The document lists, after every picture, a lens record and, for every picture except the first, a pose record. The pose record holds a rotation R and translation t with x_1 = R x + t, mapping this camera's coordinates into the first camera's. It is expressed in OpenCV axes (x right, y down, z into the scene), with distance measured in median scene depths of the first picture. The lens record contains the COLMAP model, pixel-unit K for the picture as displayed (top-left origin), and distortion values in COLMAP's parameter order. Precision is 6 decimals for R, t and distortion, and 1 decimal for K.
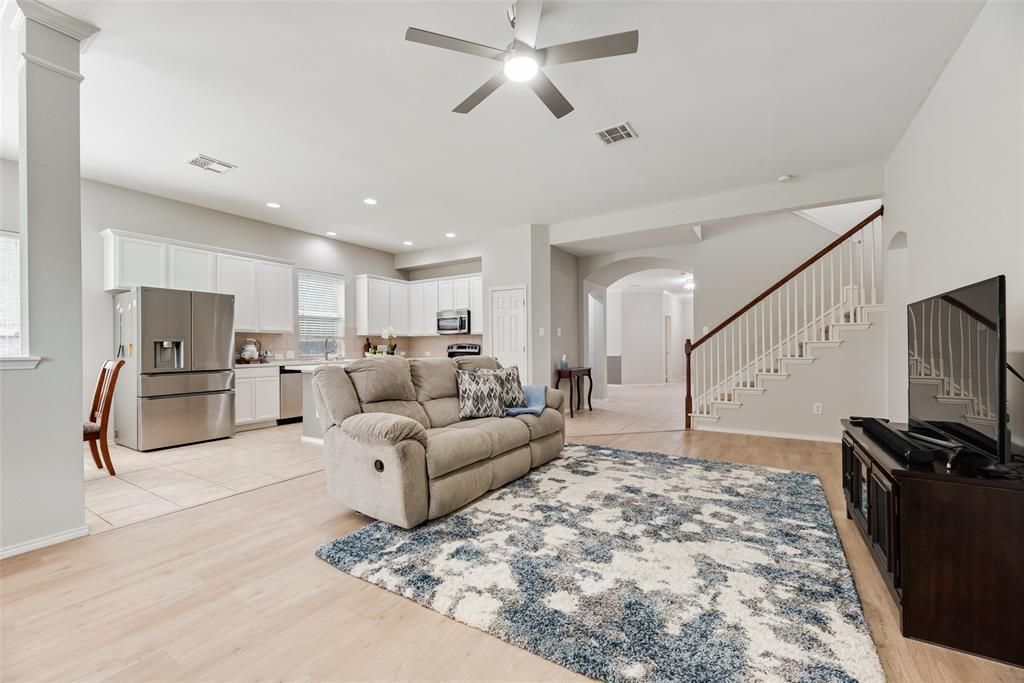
lens RADIAL K [[411.5, 0, 512.9], [0, 411.5, 344.8], [0, 0, 1]] dist [0.000616, 0.000377]
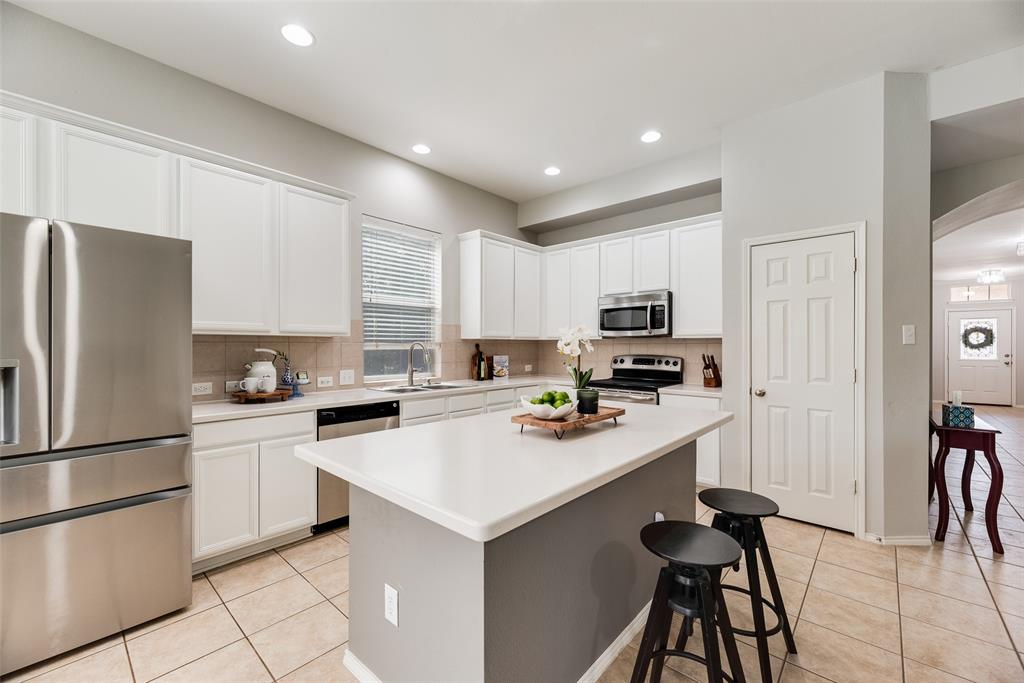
lens RADIAL K [[411.5, 0, 512.9], [0, 411.5, 344.8], [0, 0, 1]] dist [0.000616, 0.000377]
pose [[0.985014, 0.005023, -0.172401, -0.213628], [-0.004381, 0.999982, 0.004108, -0.018032], [0.172418, -0.003292, 0.985018, 0.458106]]
